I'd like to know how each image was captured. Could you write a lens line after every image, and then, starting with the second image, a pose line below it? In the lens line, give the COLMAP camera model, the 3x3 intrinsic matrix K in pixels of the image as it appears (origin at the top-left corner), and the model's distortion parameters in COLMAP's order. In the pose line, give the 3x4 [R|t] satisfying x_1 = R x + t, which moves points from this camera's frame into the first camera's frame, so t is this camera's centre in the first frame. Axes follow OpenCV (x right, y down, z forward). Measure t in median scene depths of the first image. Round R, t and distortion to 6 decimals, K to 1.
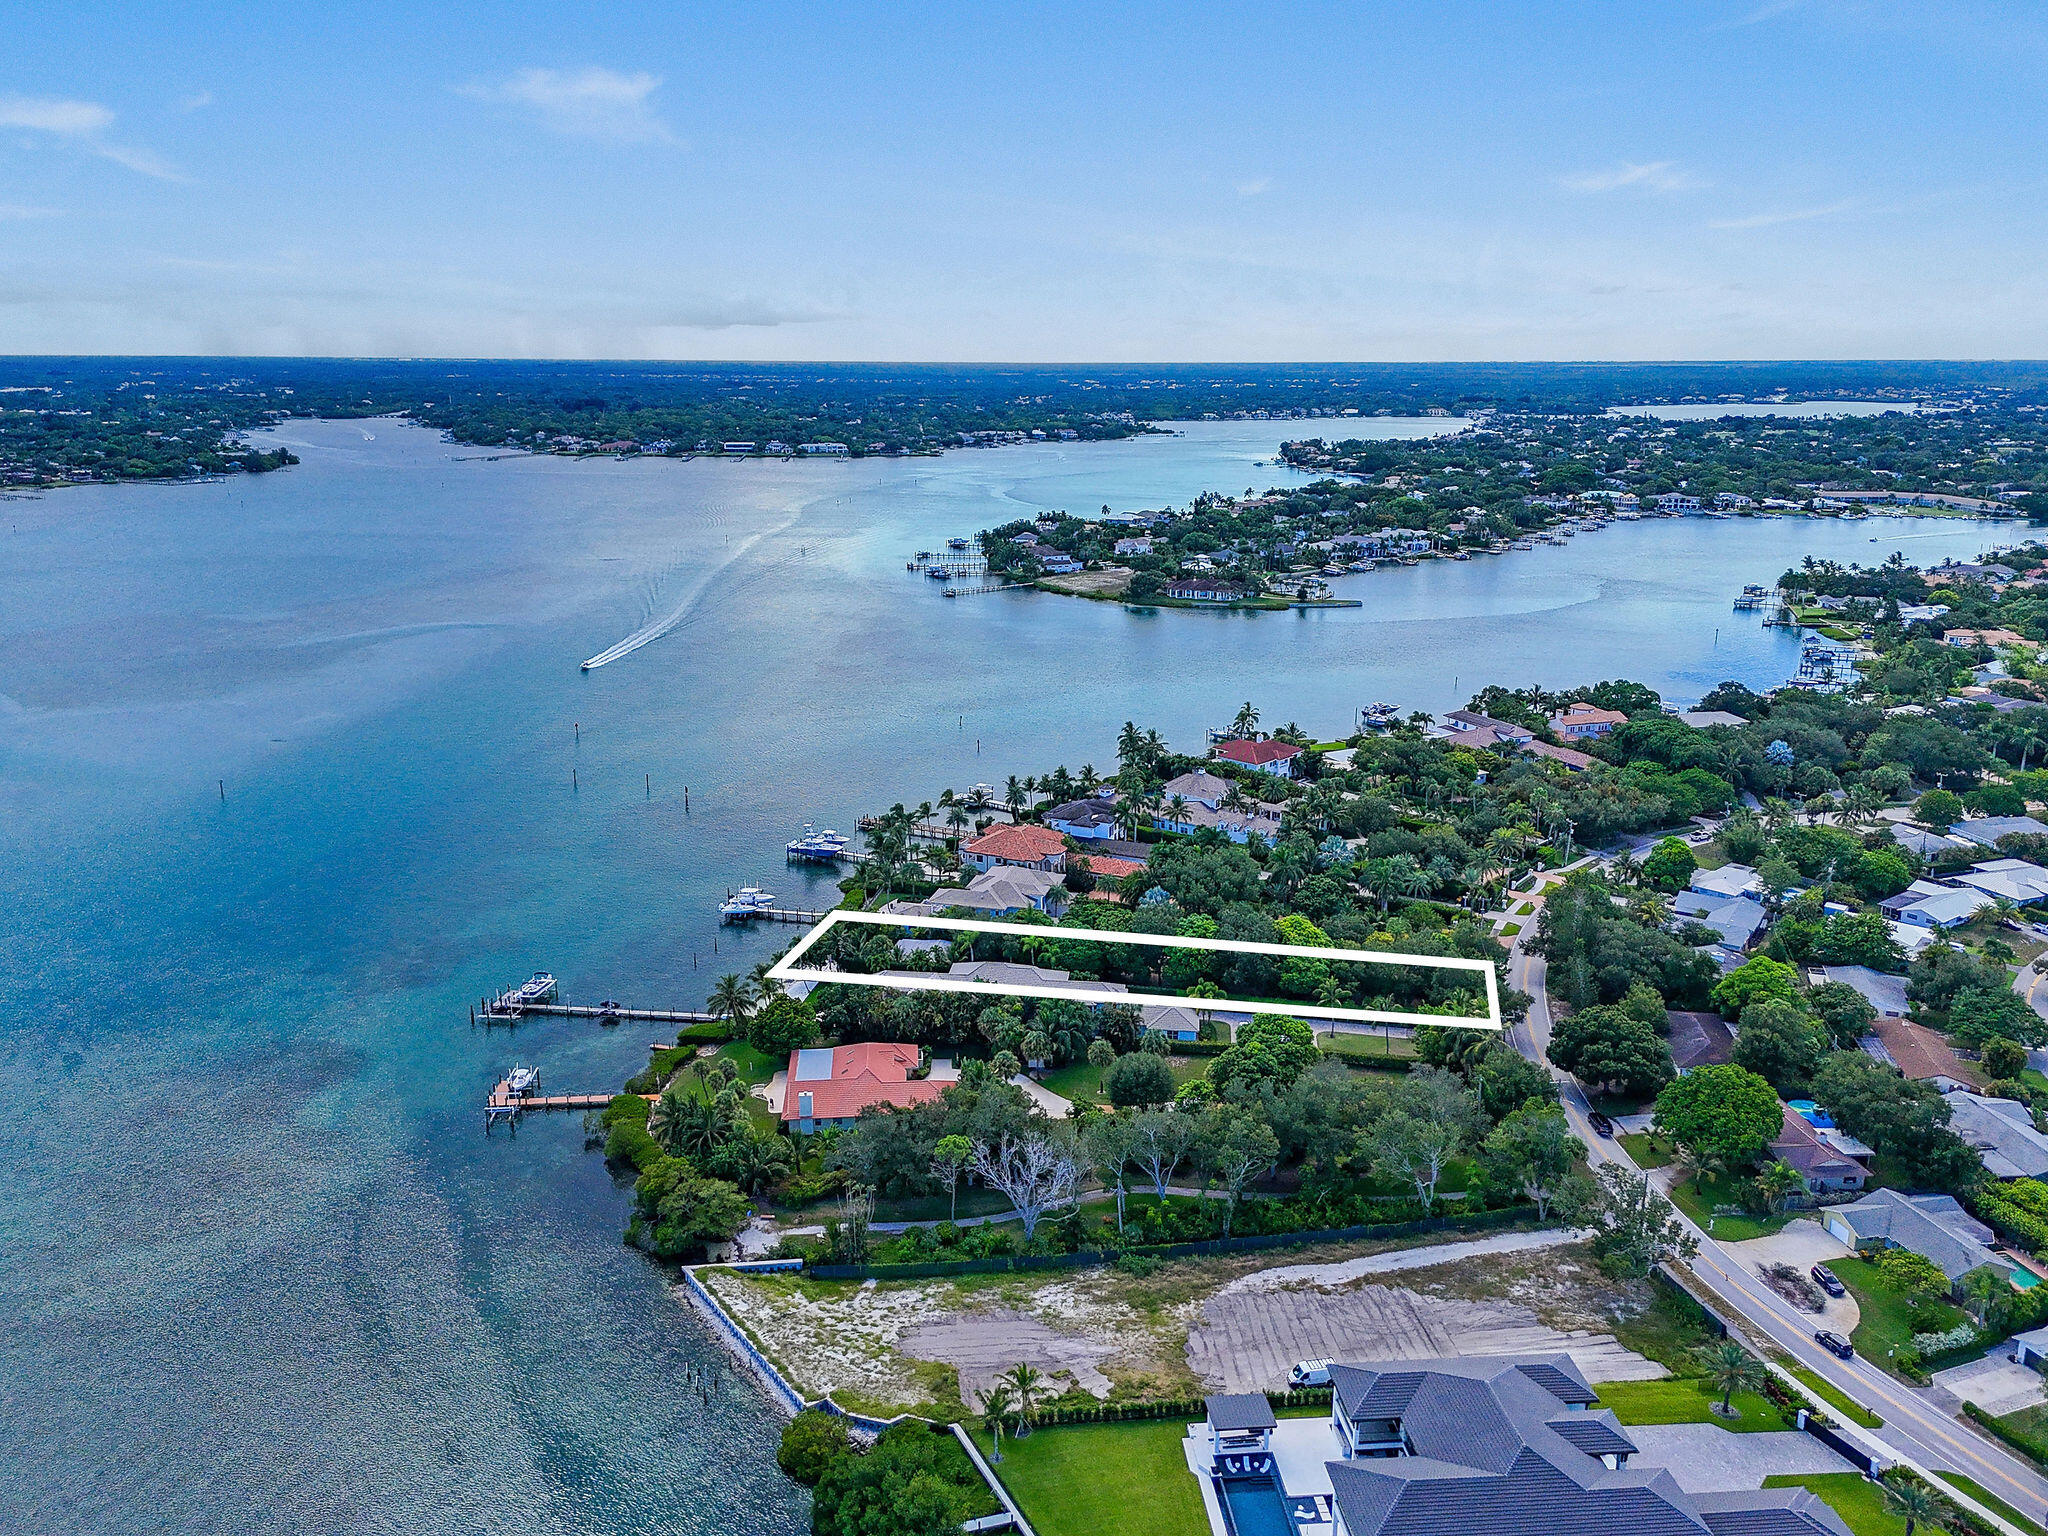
lens RADIAL K [[1532.7, 0, 1019.9], [0, 1532.7, 772.3], [0, 0, 1]] dist [0.047056, -0.035547]
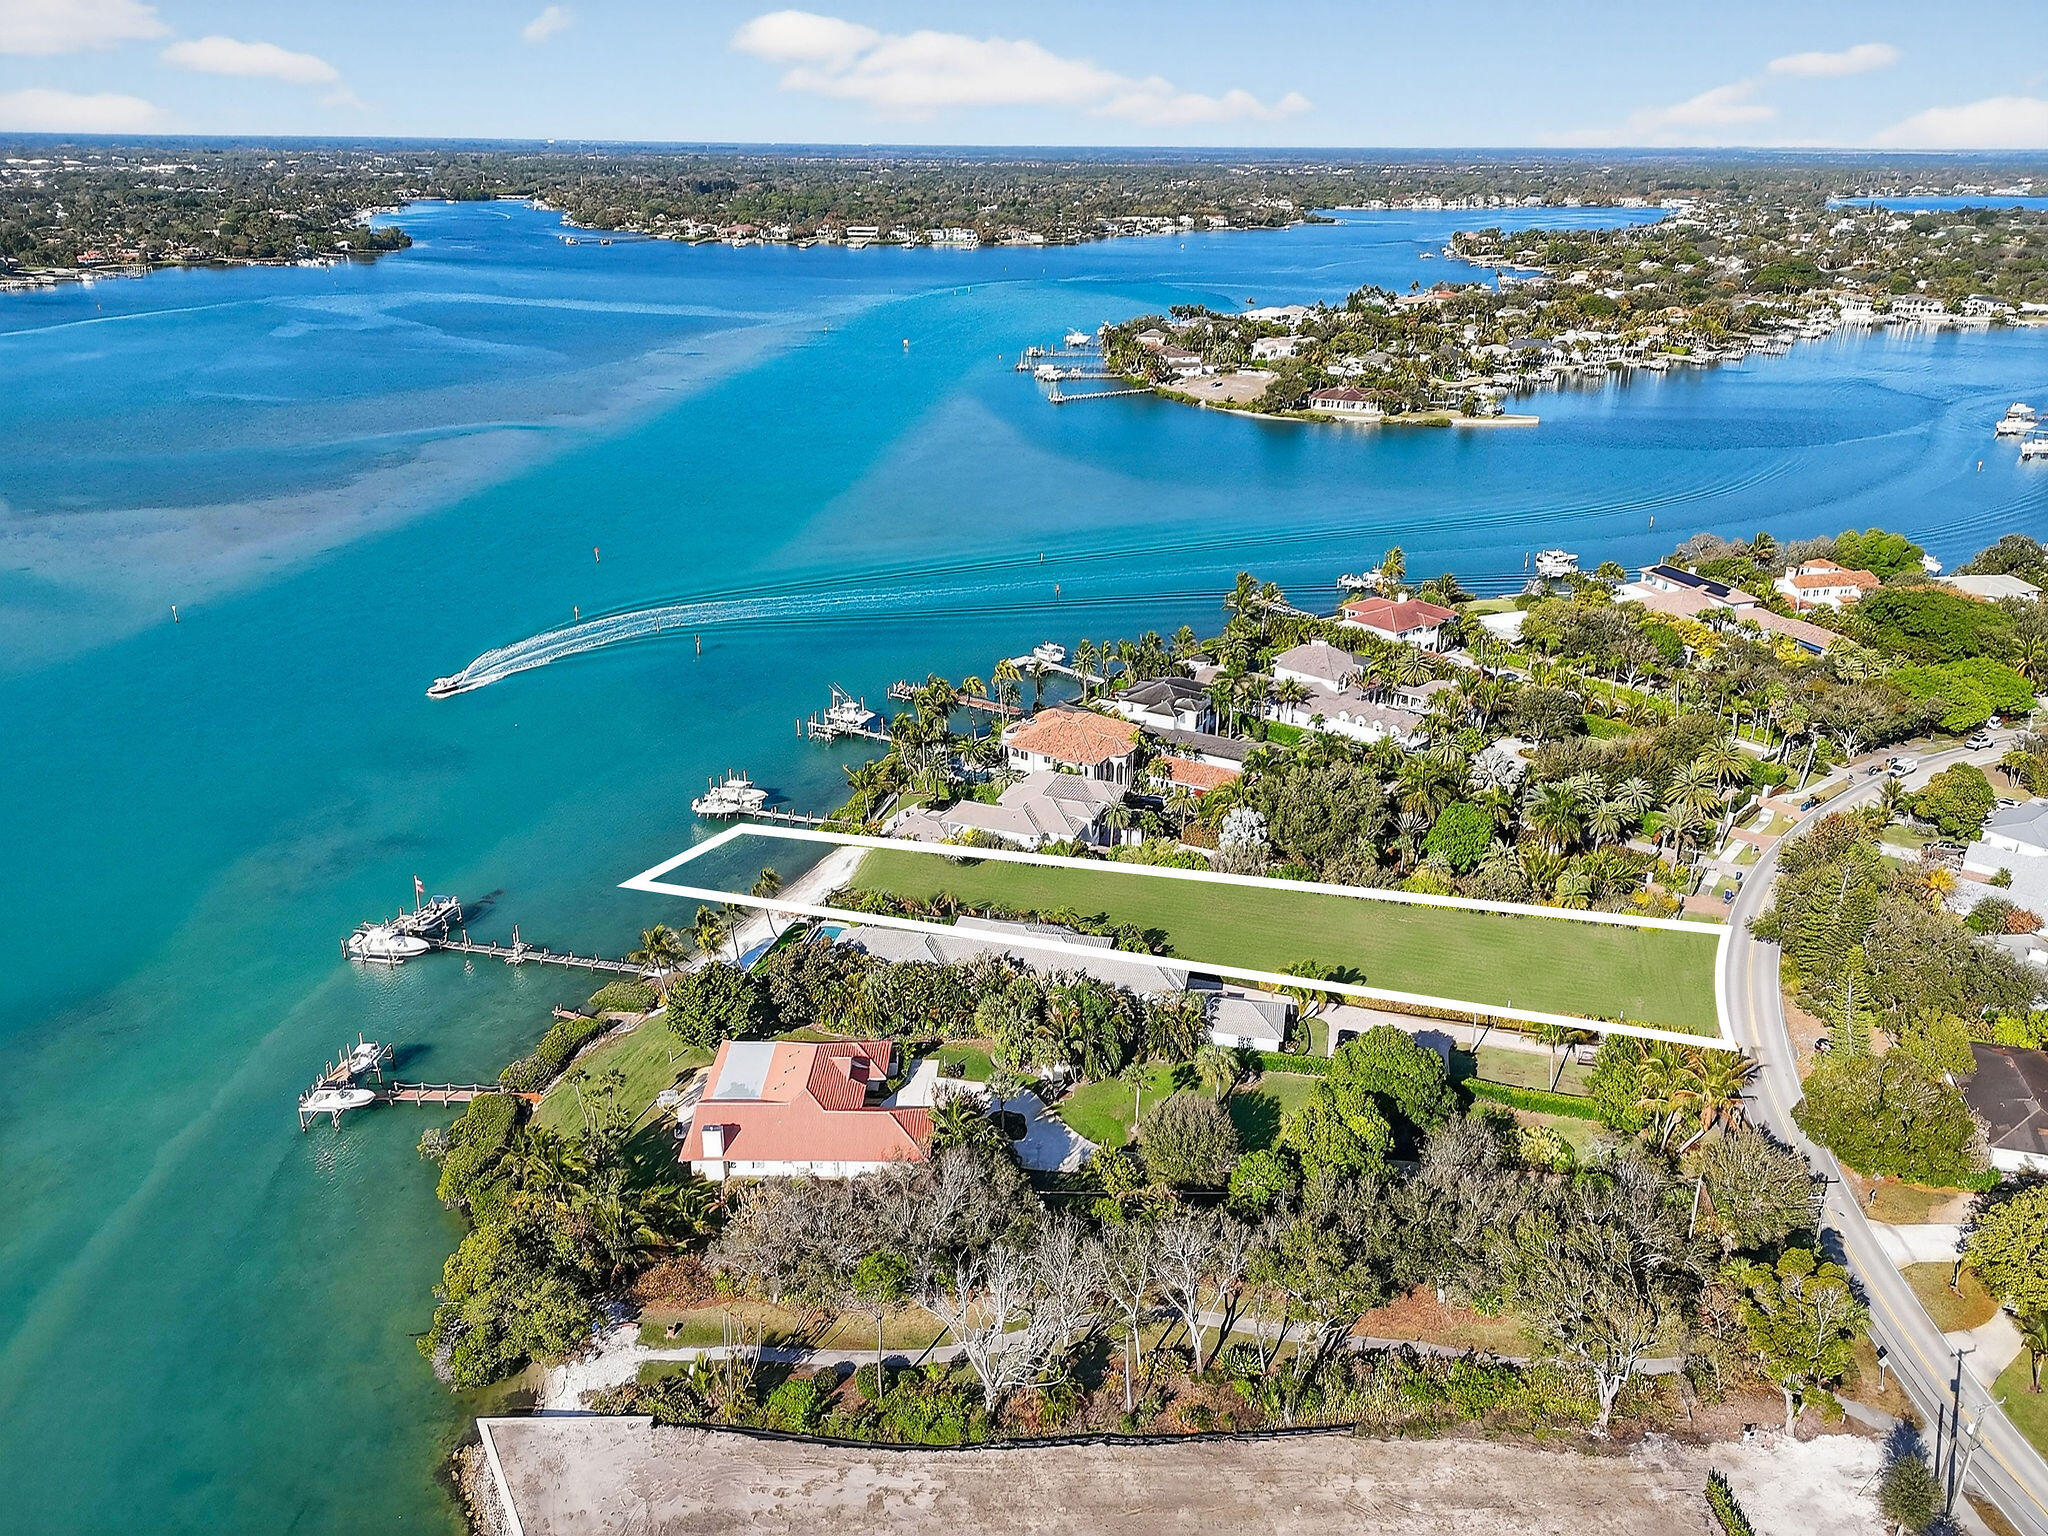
lens RADIAL K [[1500.3, 0, 1025.4], [0, 1500.3, 766.0], [0, 0, 1]] dist [0.041531, -0.034382]
pose [[0.995245, 0.041685, -0.088033, 0.020550], [-0.030279, 0.991424, 0.127132, -0.017274], [0.092578, -0.123862, 0.987972, 0.120029]]
